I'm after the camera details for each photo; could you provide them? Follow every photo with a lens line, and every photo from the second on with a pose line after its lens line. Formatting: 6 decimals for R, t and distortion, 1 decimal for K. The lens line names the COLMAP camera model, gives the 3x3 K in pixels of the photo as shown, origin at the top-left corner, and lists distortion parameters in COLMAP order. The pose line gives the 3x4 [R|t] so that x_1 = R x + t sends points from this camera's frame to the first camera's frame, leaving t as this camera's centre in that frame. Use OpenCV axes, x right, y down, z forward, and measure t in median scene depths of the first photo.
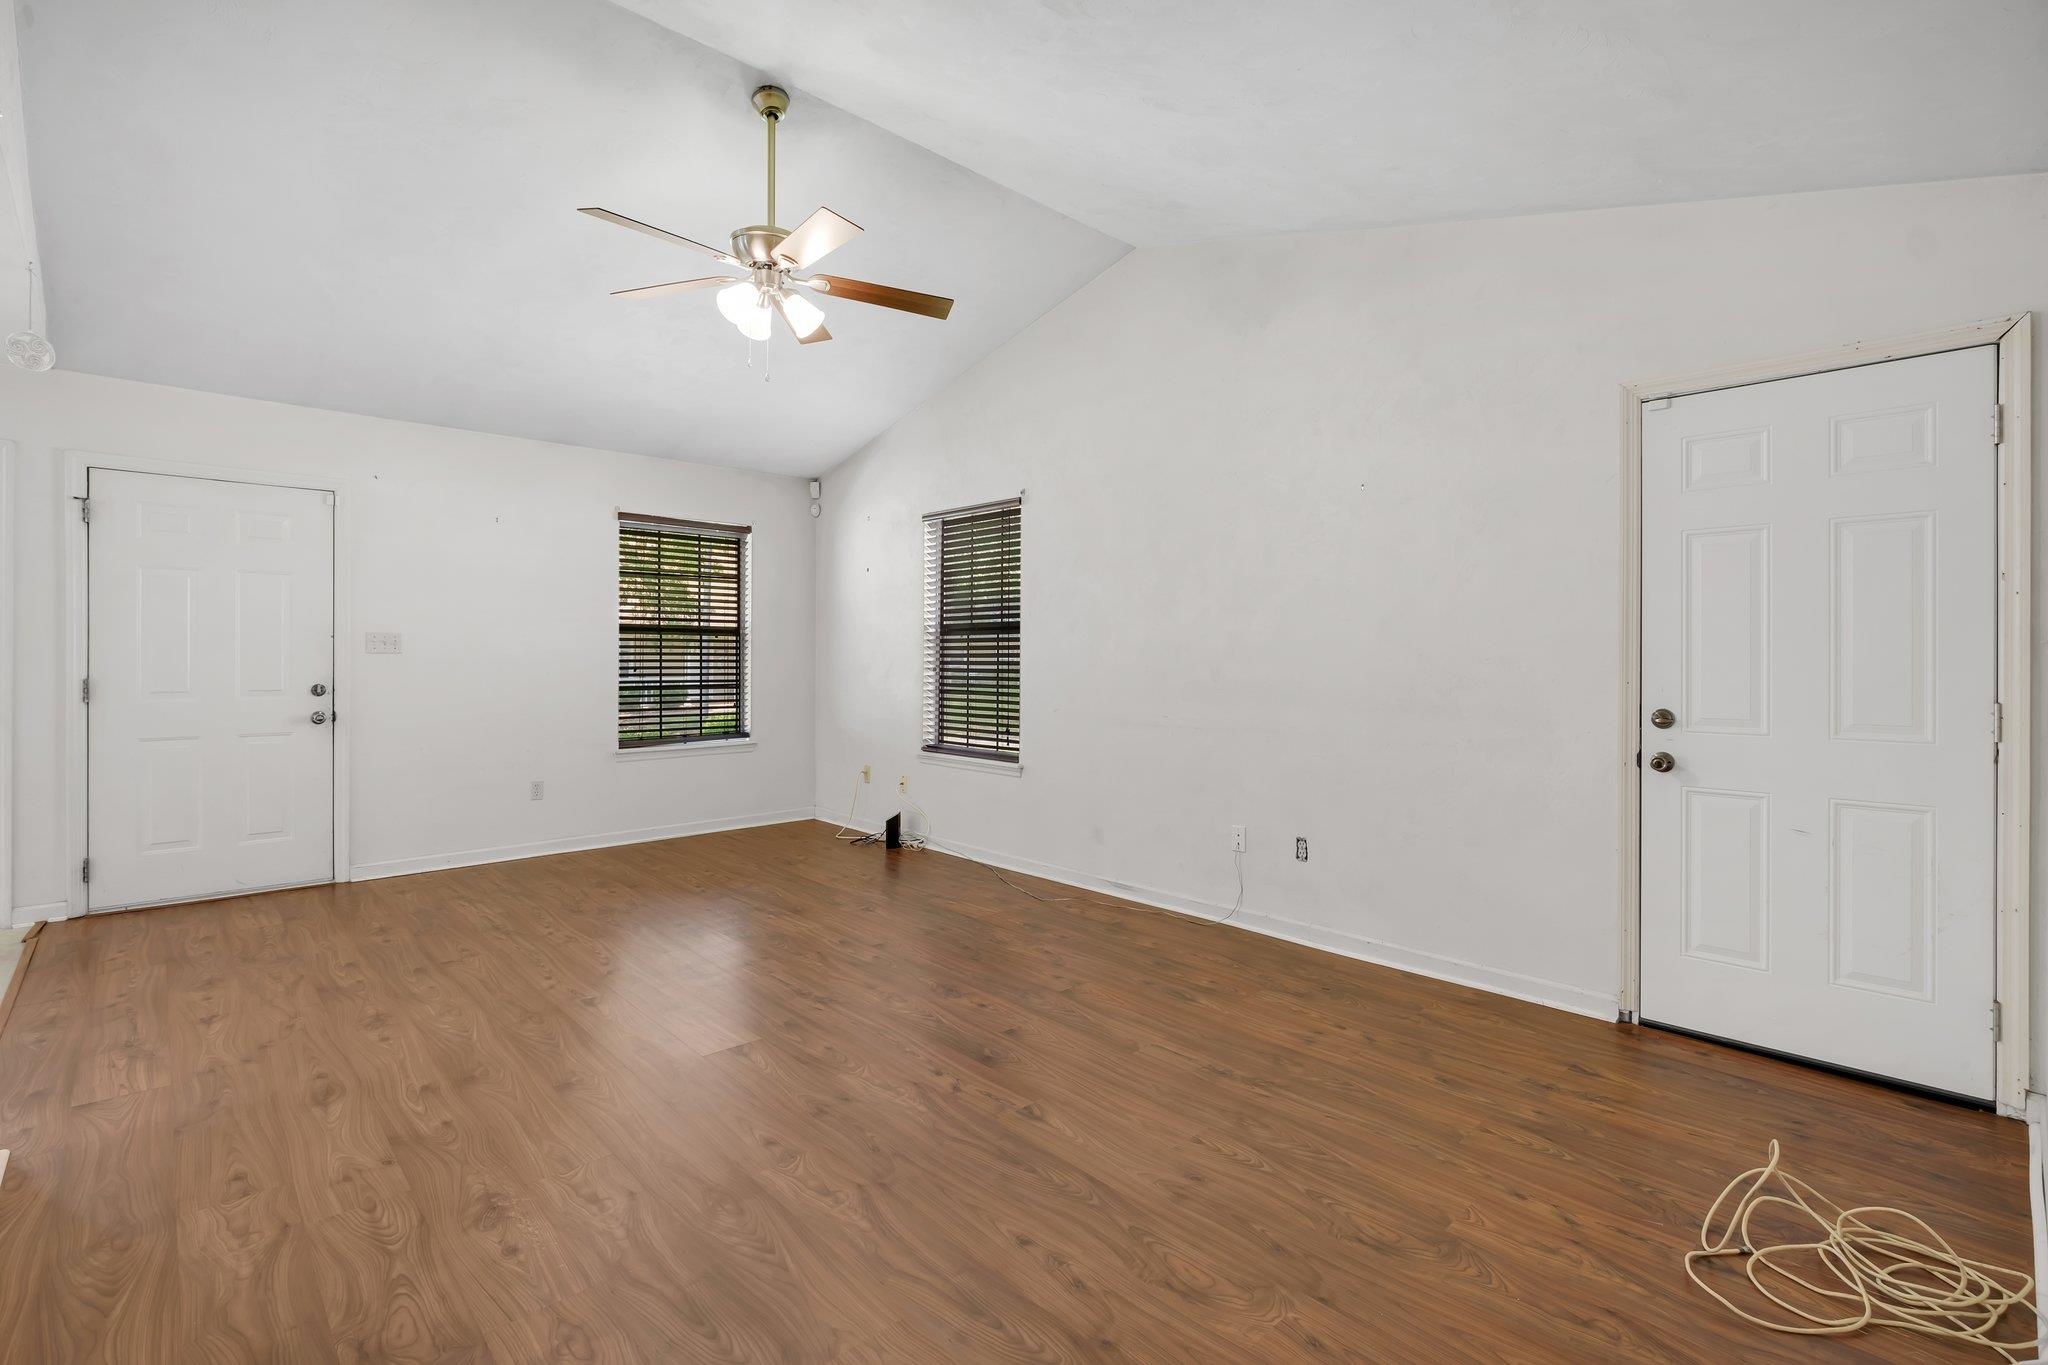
lens RADIAL K [[934.3, 0, 1021.6], [0, 934.3, 655.5], [0, 0, 1]] dist [-0.003856, 0.000339]
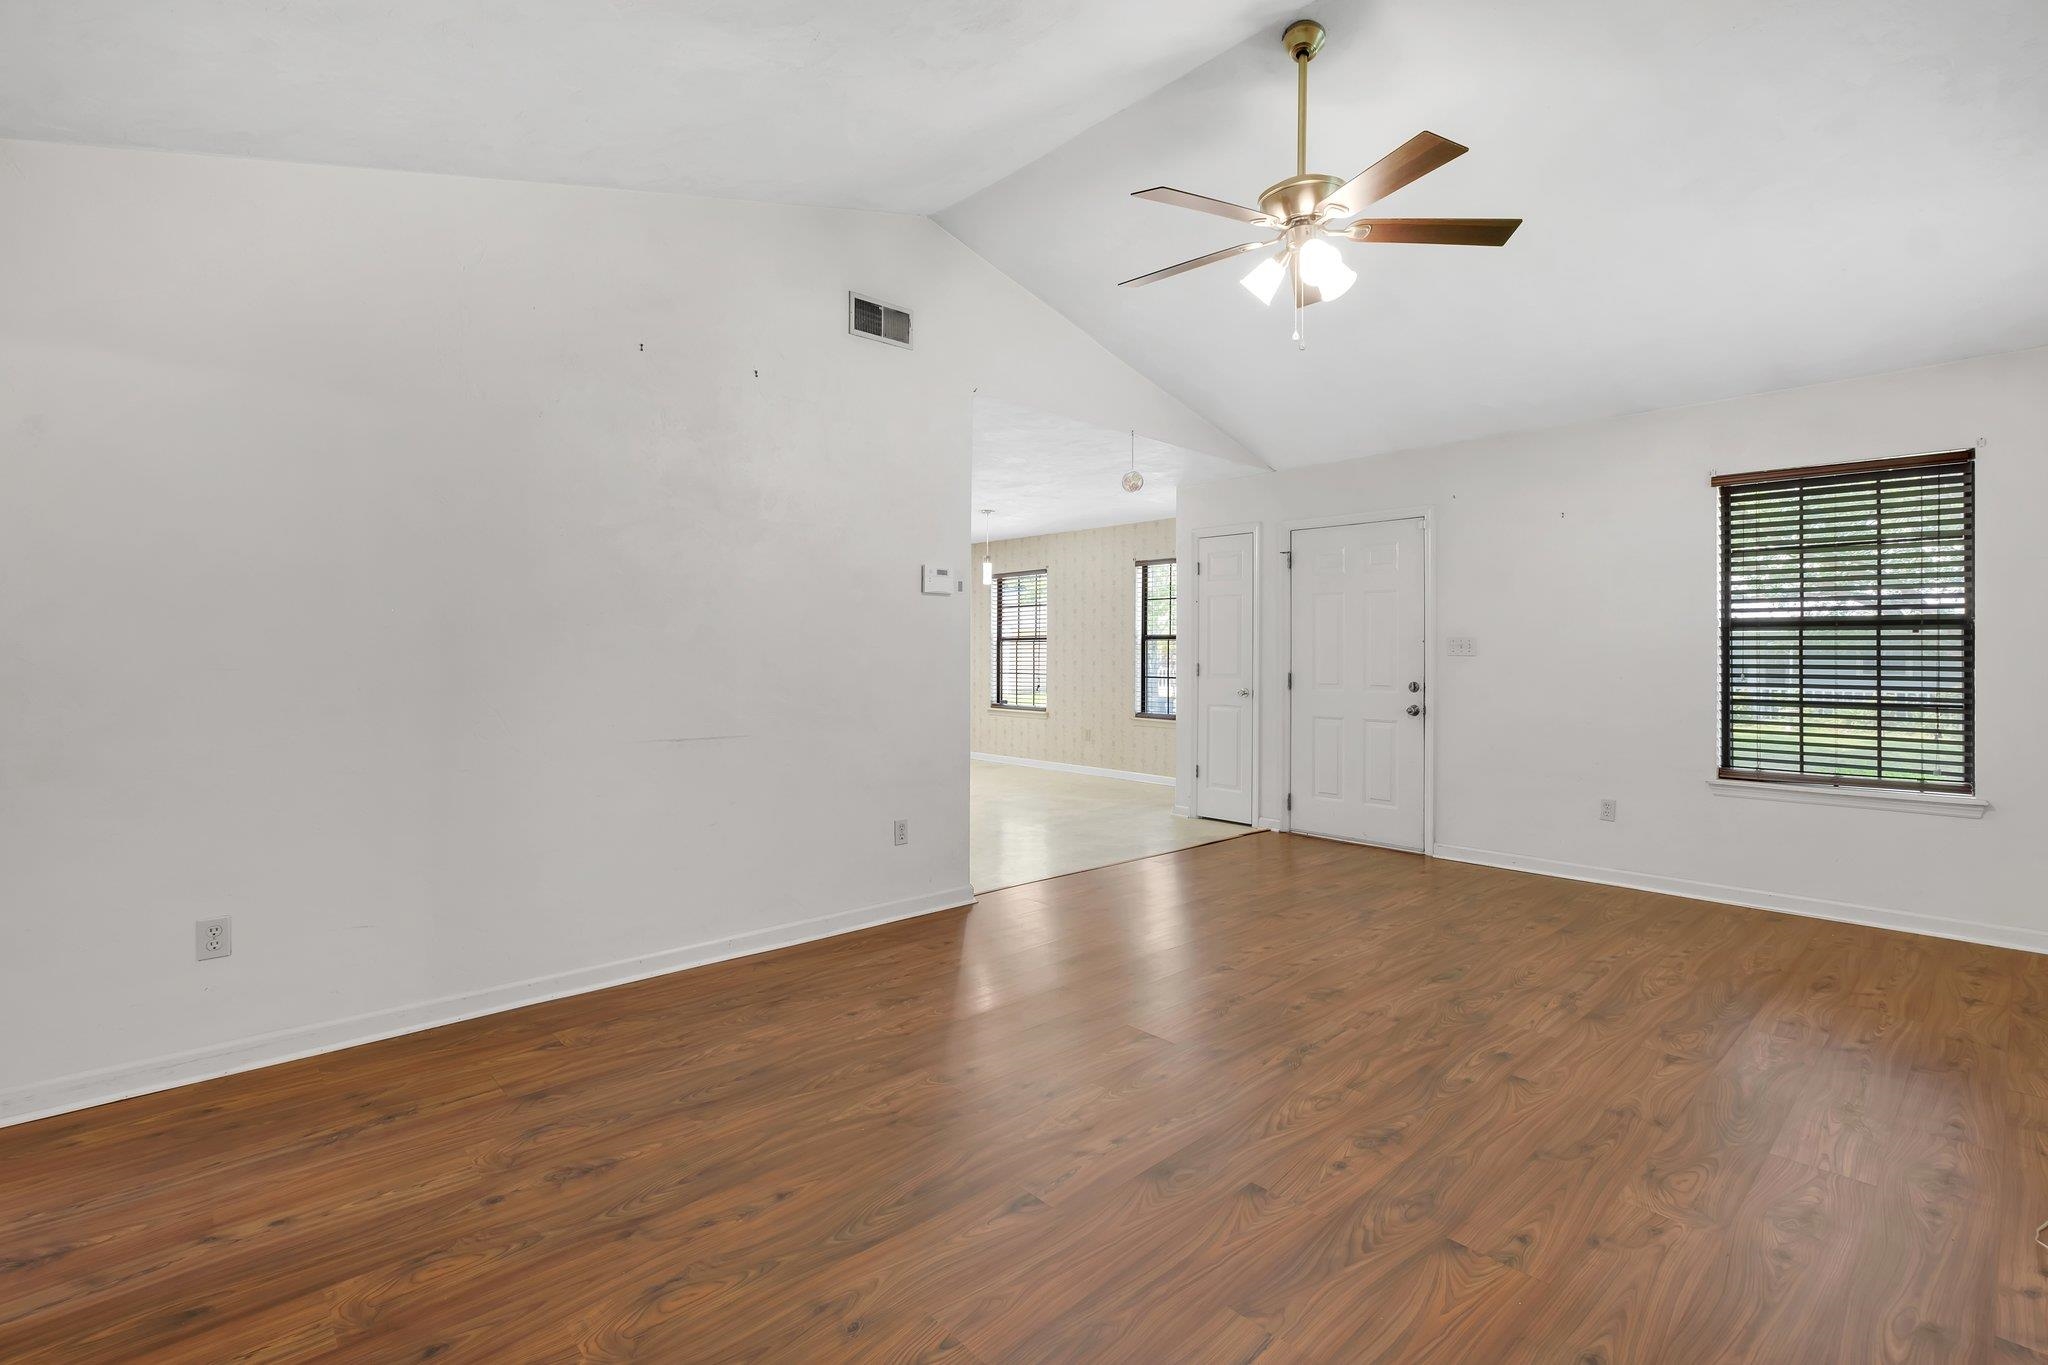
lens RADIAL K [[929.7, 0, 1020.0], [0, 929.7, 656.7], [0, 0, 1]] dist [-0.003380, -0.000078]
pose [[-0.012500, 0.001034, -0.999921, 0.693383], [-0.004821, 0.999988, 0.001095, 0.000189], [0.999910, 0.004834, -0.012495, 0.828967]]
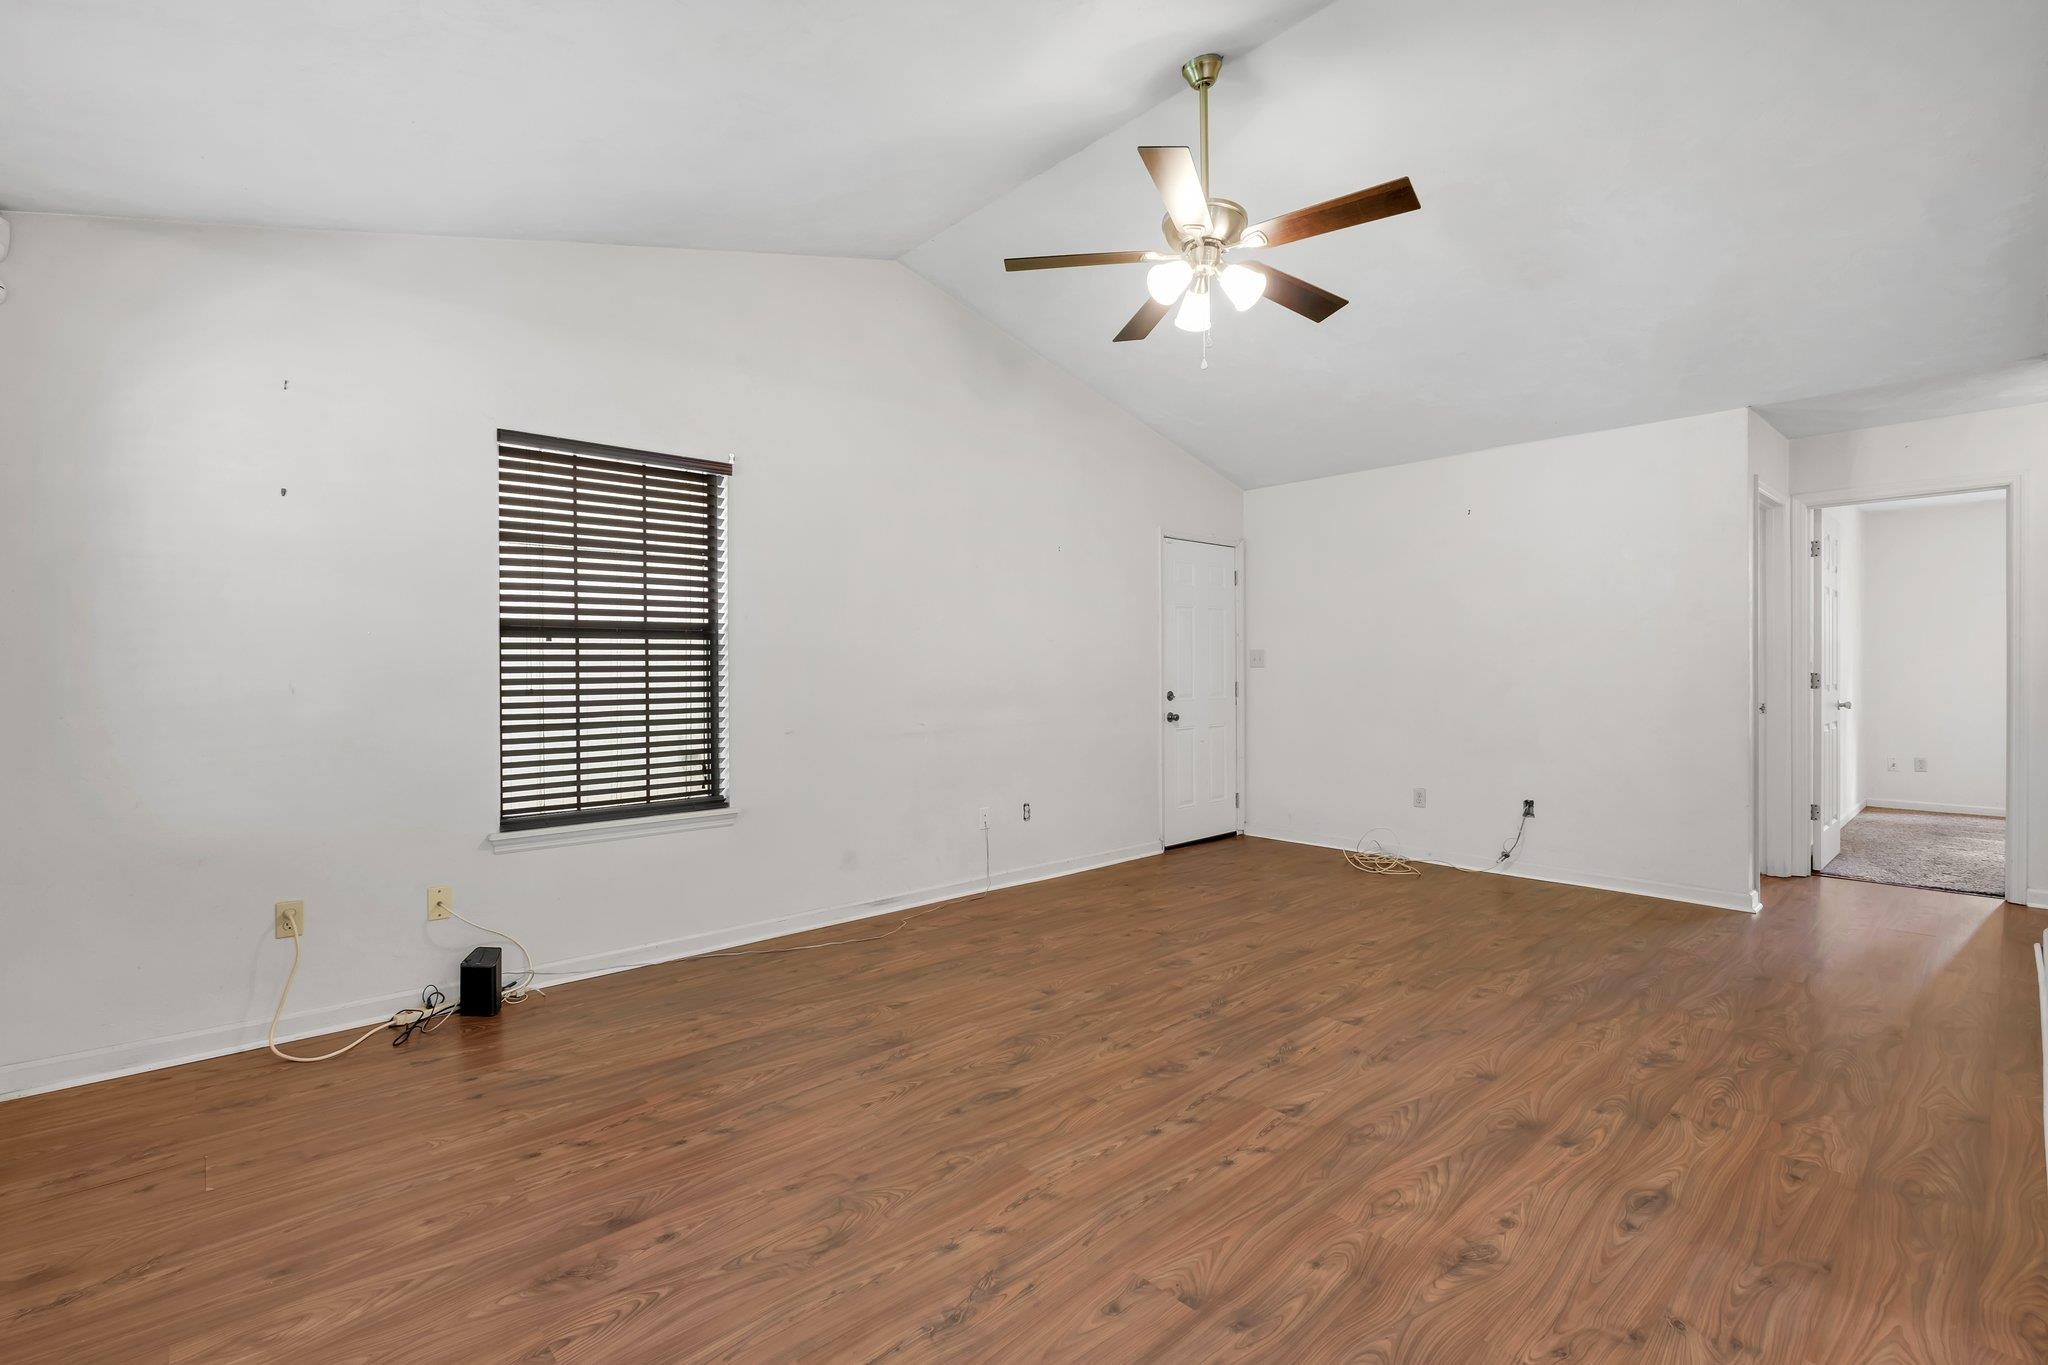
lens RADIAL K [[910.4, 0, 1024.5], [0, 910.4, 670.3], [0, 0, 1]] dist [-0.001935, -0.000123]
pose [[0.013366, -0.007336, 0.999884, -1.317358], [0.004955, 0.999961, 0.007271, -0.003995], [-0.999898, 0.004857, 0.013401, 1.305686]]
